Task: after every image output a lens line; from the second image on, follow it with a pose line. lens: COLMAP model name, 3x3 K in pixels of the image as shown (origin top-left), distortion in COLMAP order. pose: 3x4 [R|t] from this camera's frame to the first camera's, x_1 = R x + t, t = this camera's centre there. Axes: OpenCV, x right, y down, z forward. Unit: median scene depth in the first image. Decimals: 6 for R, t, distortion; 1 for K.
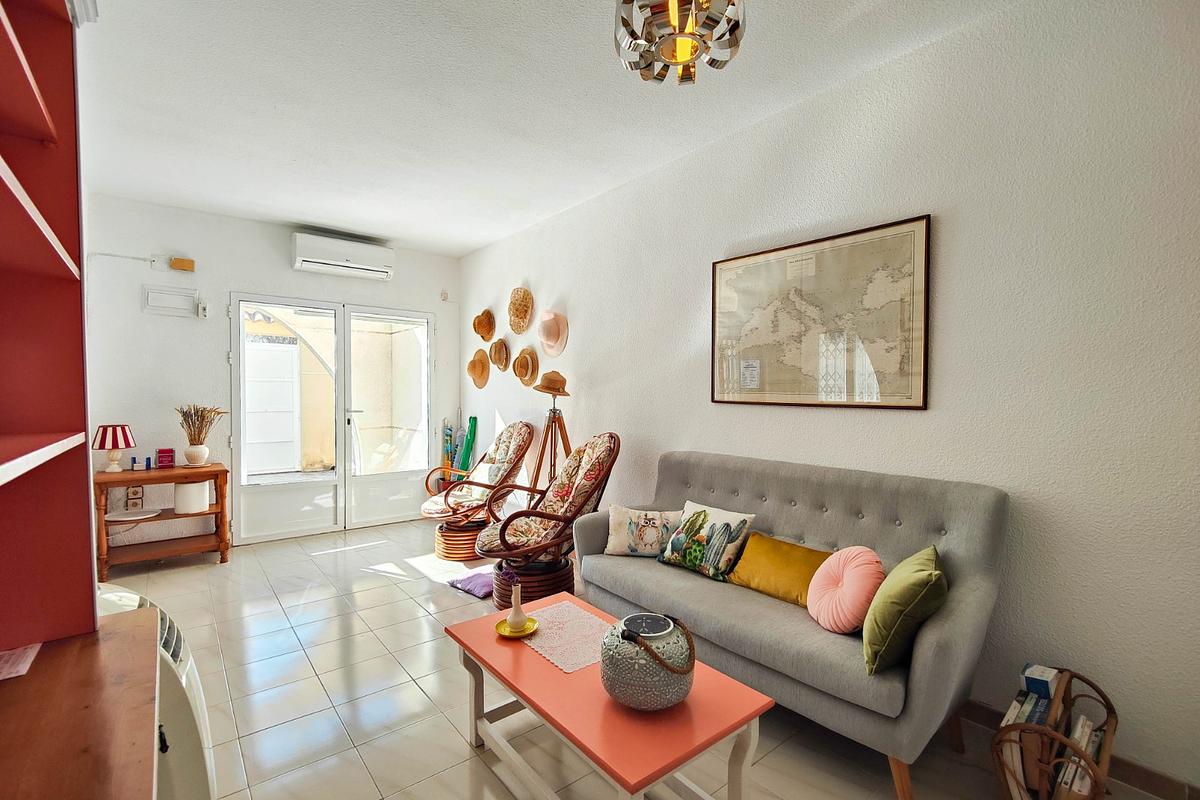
lens RADIAL K [[533.4, 0, 608.1], [0, 533.4, 405.1], [0, 0, 1]] dist [0.031289, -0.025292]
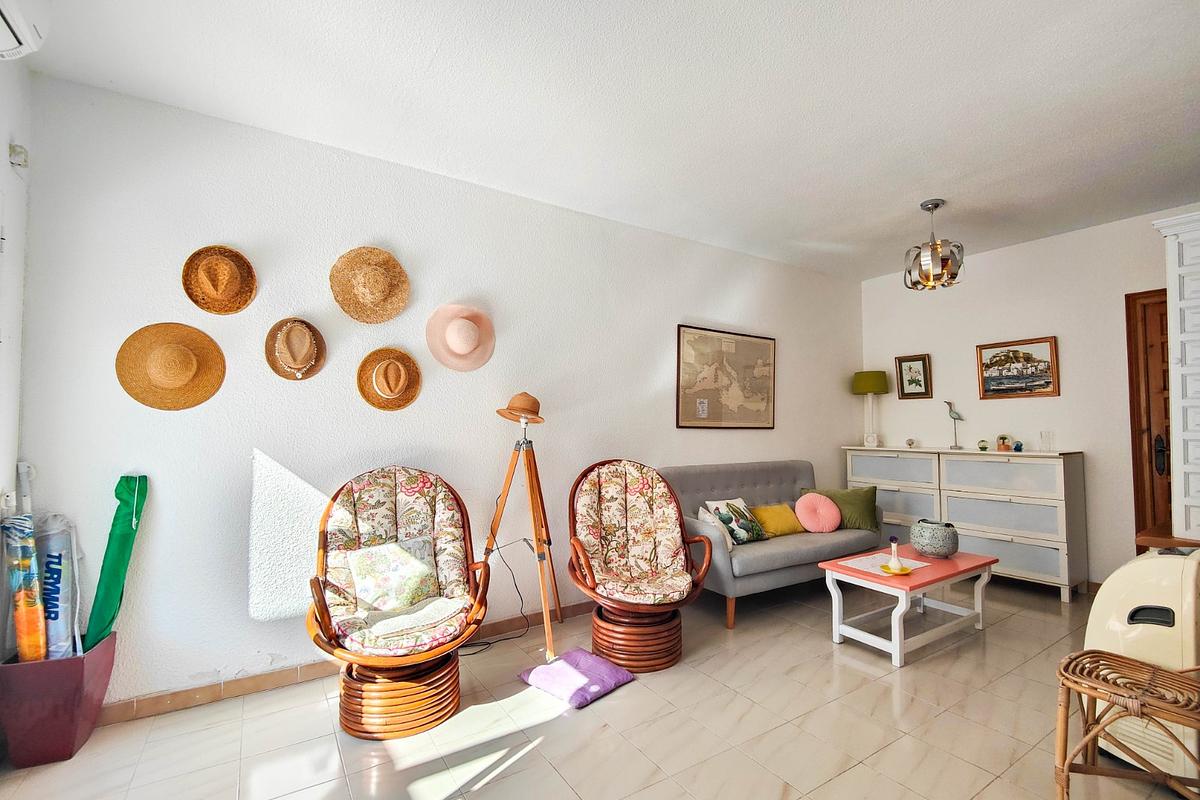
lens RADIAL K [[528.3, 0, 608.8], [0, 528.3, 401.7], [0, 0, 1]] dist [0.031102, -0.025806]
pose [[0.105234, 0.040207, 0.993634, -1.152876], [0.021958, 0.998845, -0.042743, -0.017373], [-0.994205, 0.026316, 0.104230, 1.048999]]
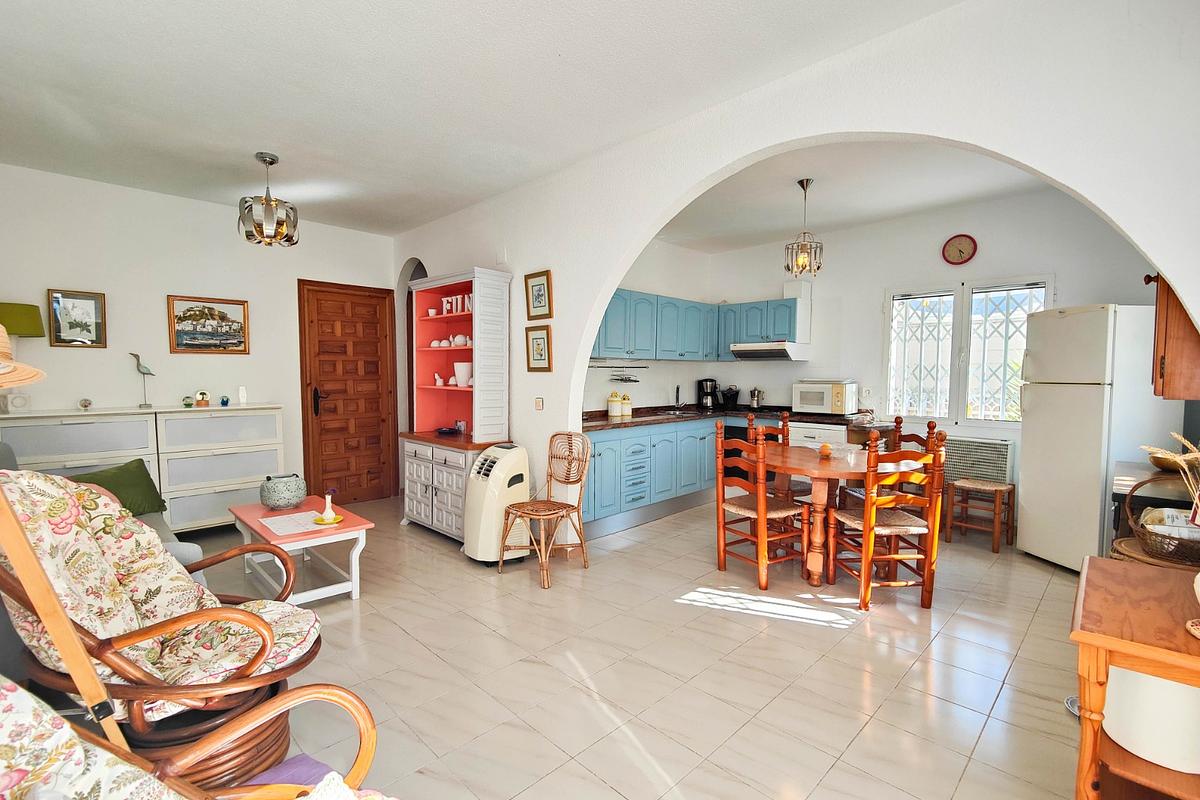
lens RADIAL K [[533.4, 0, 608.1], [0, 533.4, 405.1], [0, 0, 1]] dist [0.031289, -0.025292]
pose [[-0.994219, -0.001130, -0.107364, -0.547938], [-0.009491, 0.996955, 0.077400, -0.049762], [0.106949, 0.077972, -0.991202, 1.716680]]
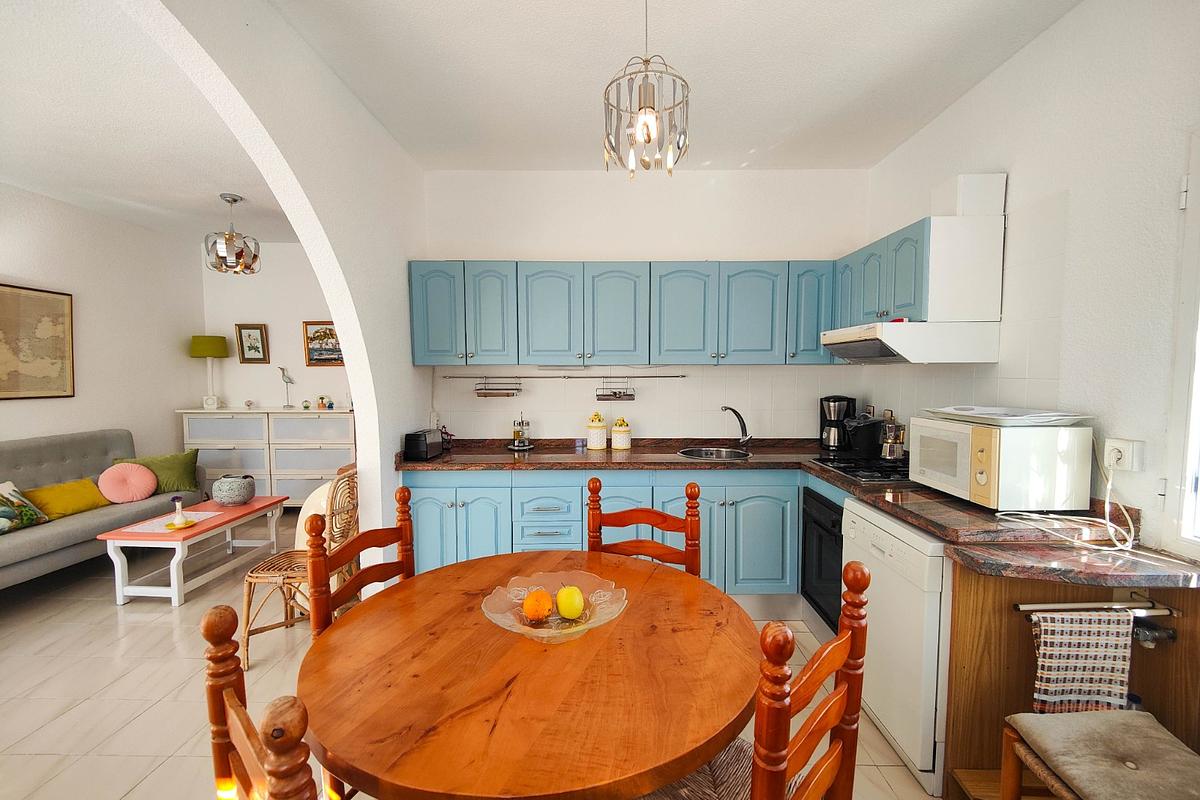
lens RADIAL K [[518.3, 0, 604.3], [0, 518.3, 404.1], [0, 0, 1]] dist [0.028904, -0.023478]
pose [[-0.766662, -0.044594, 0.640501, -1.482341], [0.008981, 0.996743, 0.080147, -0.070999], [-0.641988, 0.067198, -0.763764, 0.883648]]
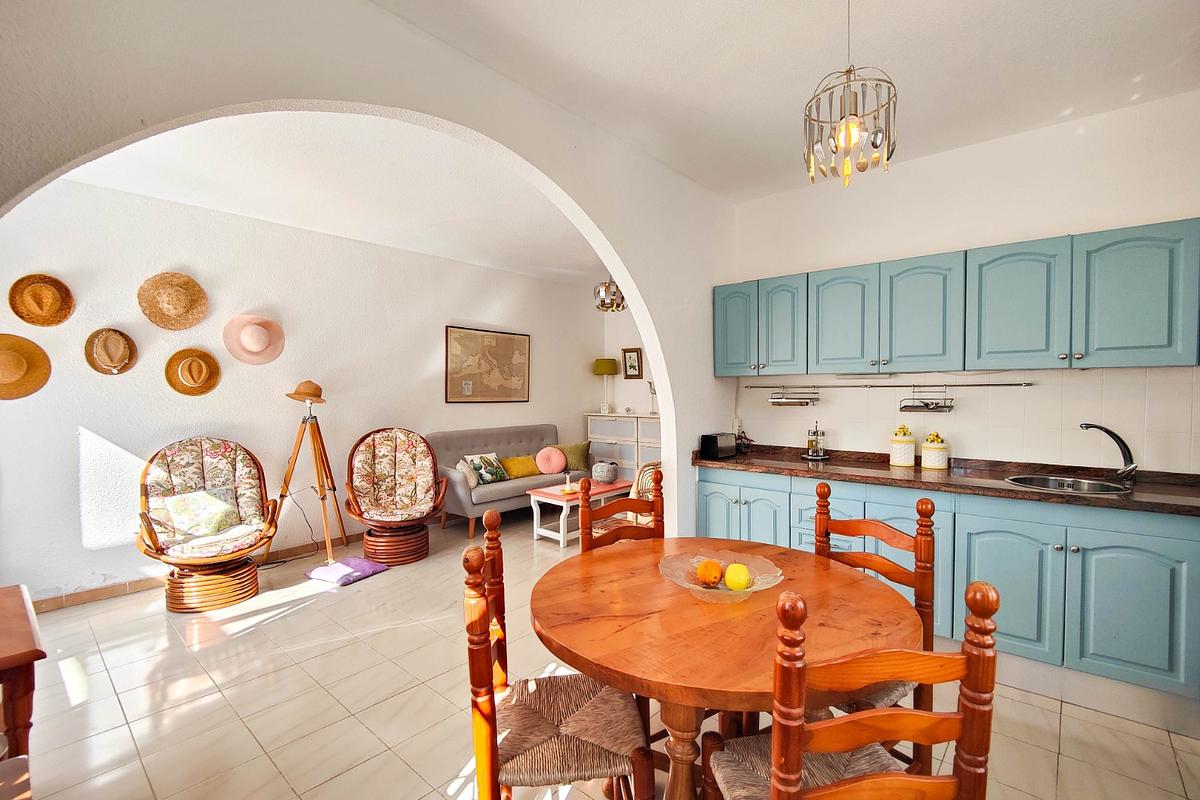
lens RADIAL K [[528.3, 0, 608.8], [0, 528.3, 401.7], [0, 0, 1]] dist [0.031102, -0.025806]
pose [[-0.168631, -0.029014, 0.985252, -1.679171], [0.023377, 0.999168, 0.033425, -0.056552], [-0.985402, 0.028669, -0.167813, 0.772575]]
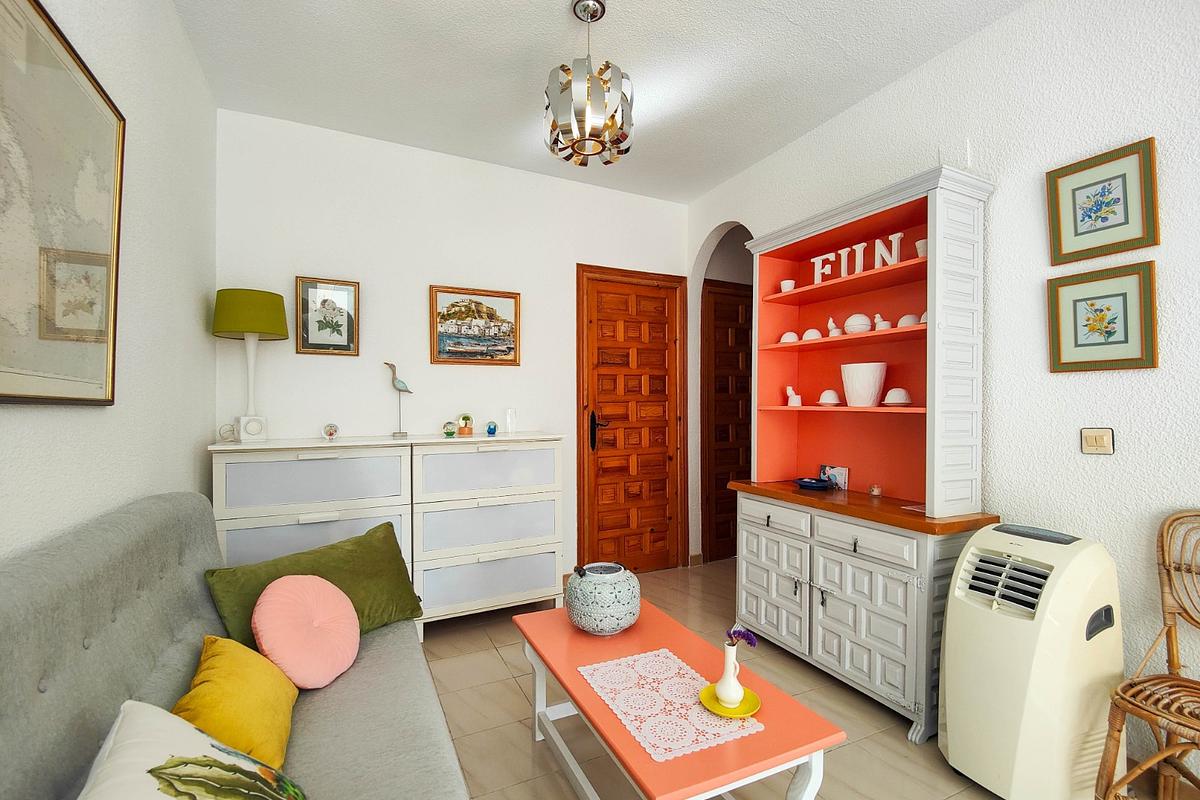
lens RADIAL K [[520.2, 0, 616.6], [0, 520.2, 404.8], [0, 0, 1]] dist [0.026154, -0.024502]
pose [[-0.976486, -0.001703, 0.215572, -0.122481], [0.002337, 0.999826, 0.018484, -0.002423], [-0.215566, 0.018553, -0.976313, 1.087037]]
